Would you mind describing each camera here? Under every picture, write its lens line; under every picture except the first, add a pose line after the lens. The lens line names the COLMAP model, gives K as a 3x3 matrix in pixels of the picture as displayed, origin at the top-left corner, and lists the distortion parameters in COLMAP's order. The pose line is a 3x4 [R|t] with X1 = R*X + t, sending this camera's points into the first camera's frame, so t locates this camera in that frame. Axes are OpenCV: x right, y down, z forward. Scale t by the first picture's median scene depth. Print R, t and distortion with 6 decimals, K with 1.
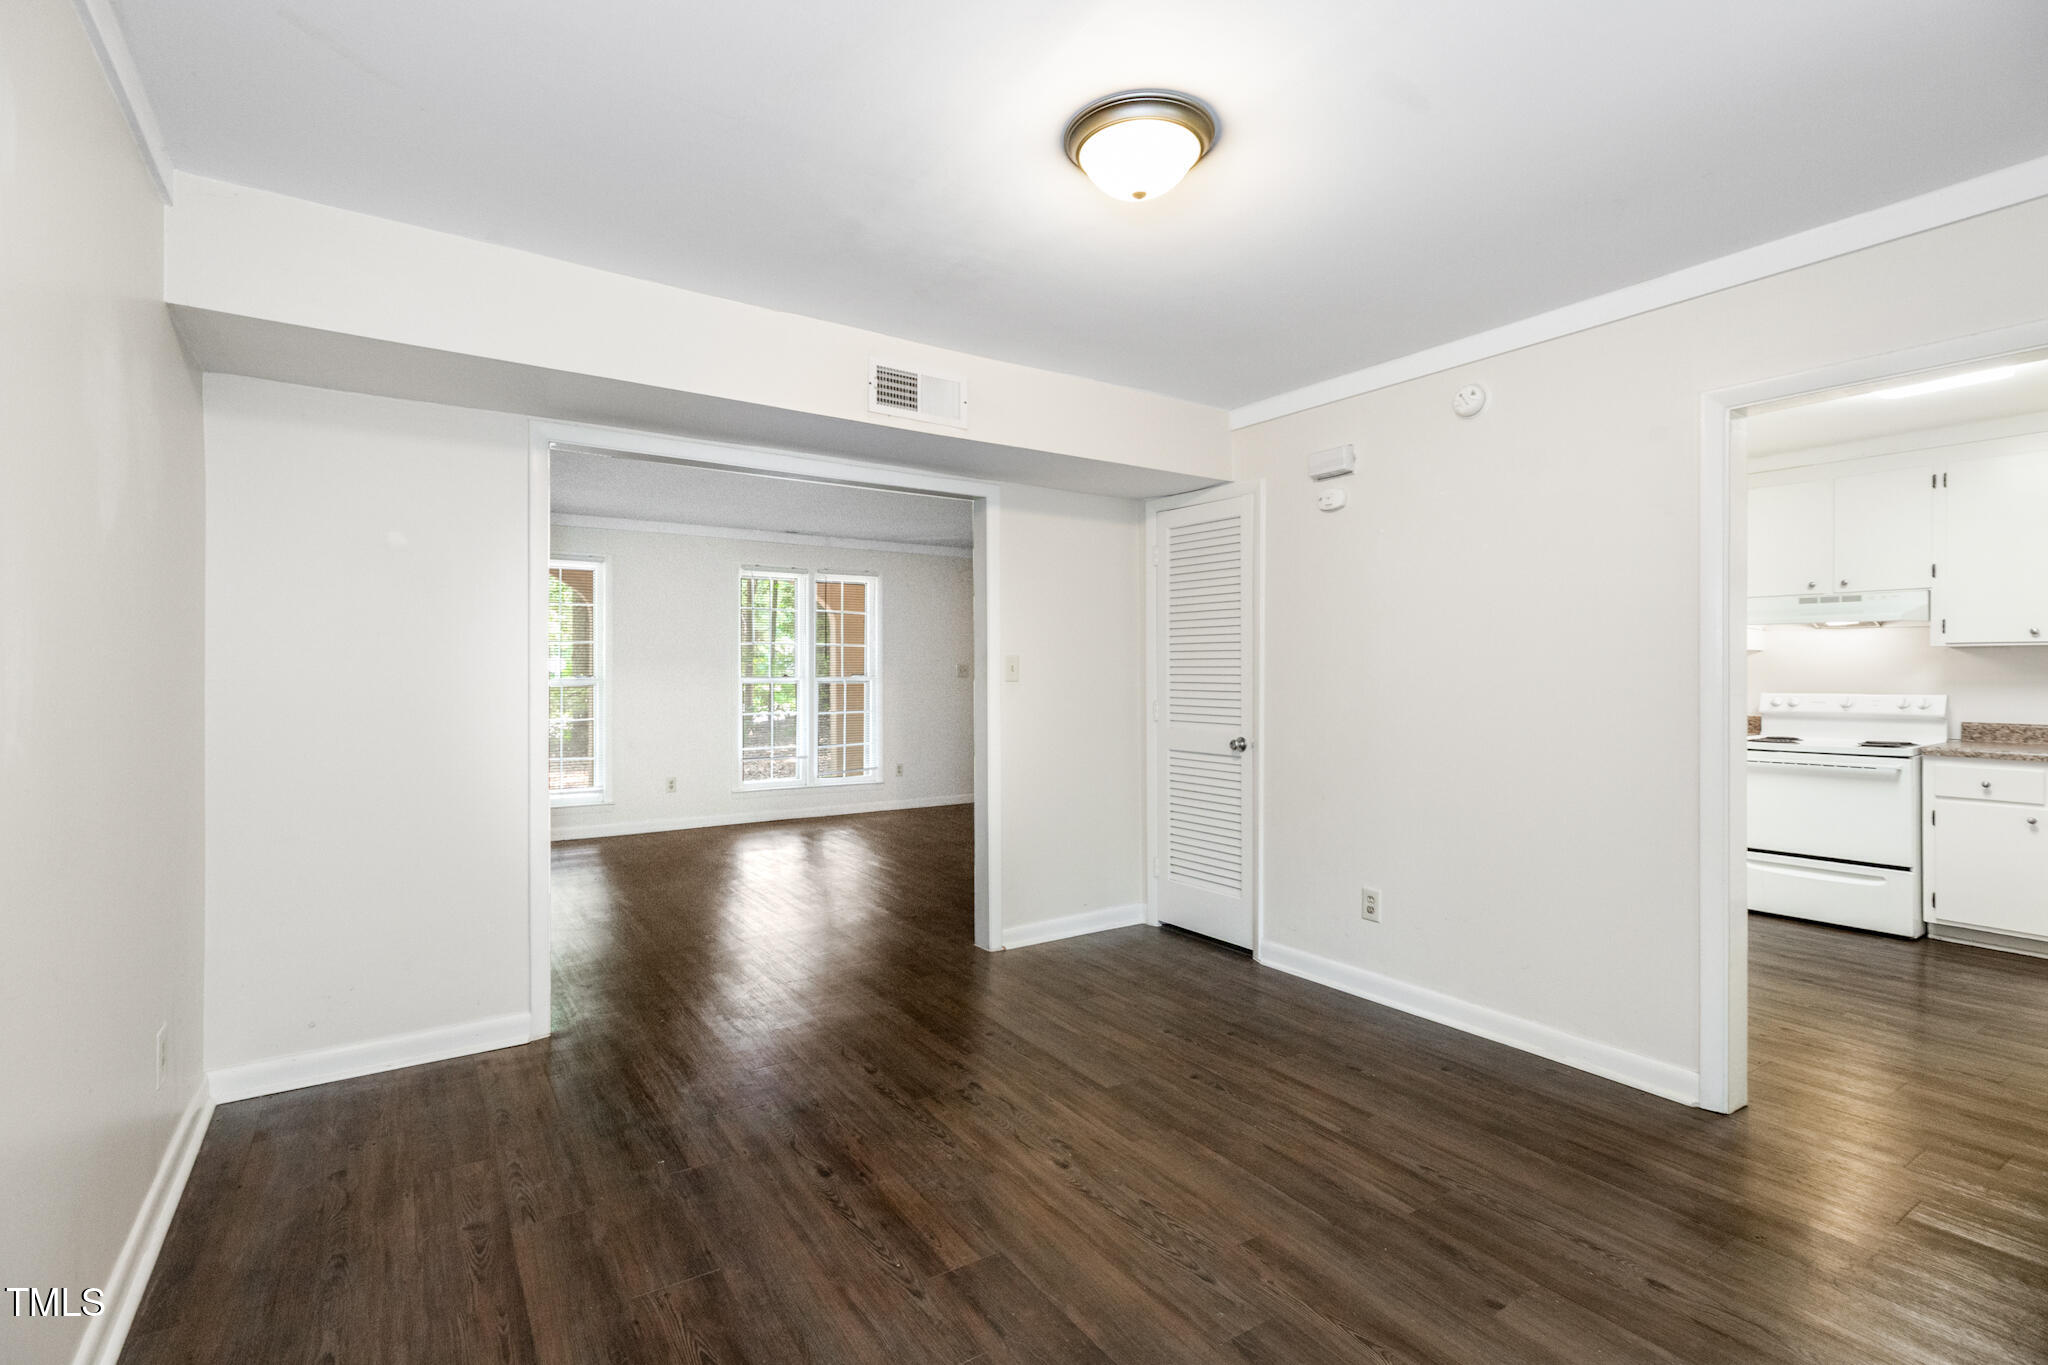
lens RADIAL K [[934.7, 0, 1016.9], [0, 934.7, 674.4], [0, 0, 1]] dist [0.001593, -0.000066]
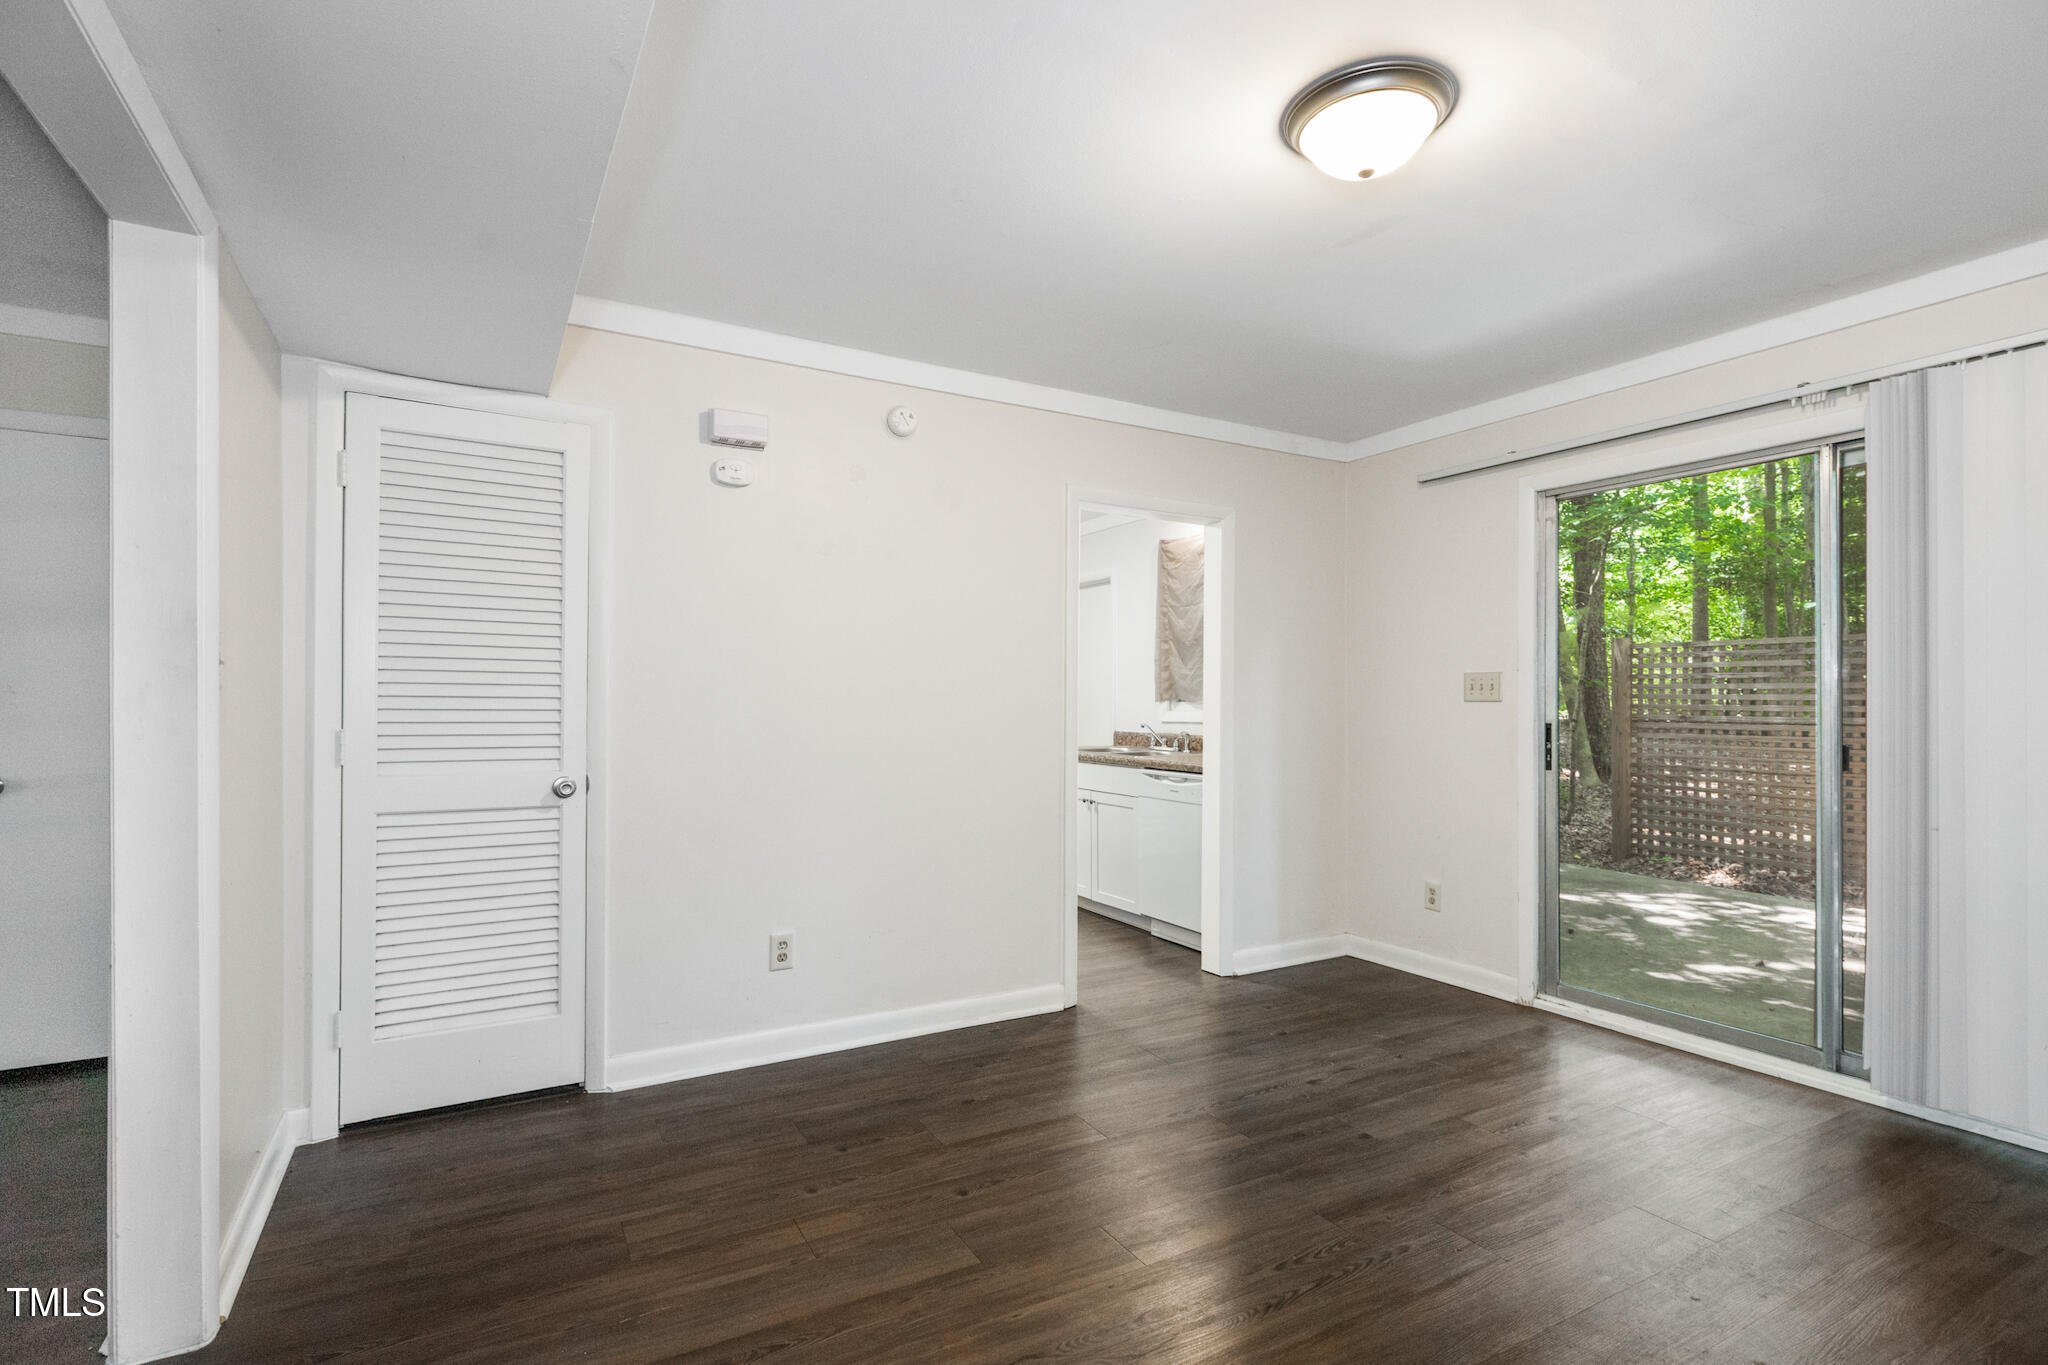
lens RADIAL K [[948.8, 0, 994.1], [0, 948.8, 698.2], [0, 0, 1]] dist [0.000441, -0.000039]
pose [[0.096491, 0.004469, 0.995324, -0.505546], [-0.000618, 0.999990, -0.004430, 0.014946], [-0.995334, -0.000187, 0.096493, 0.750694]]
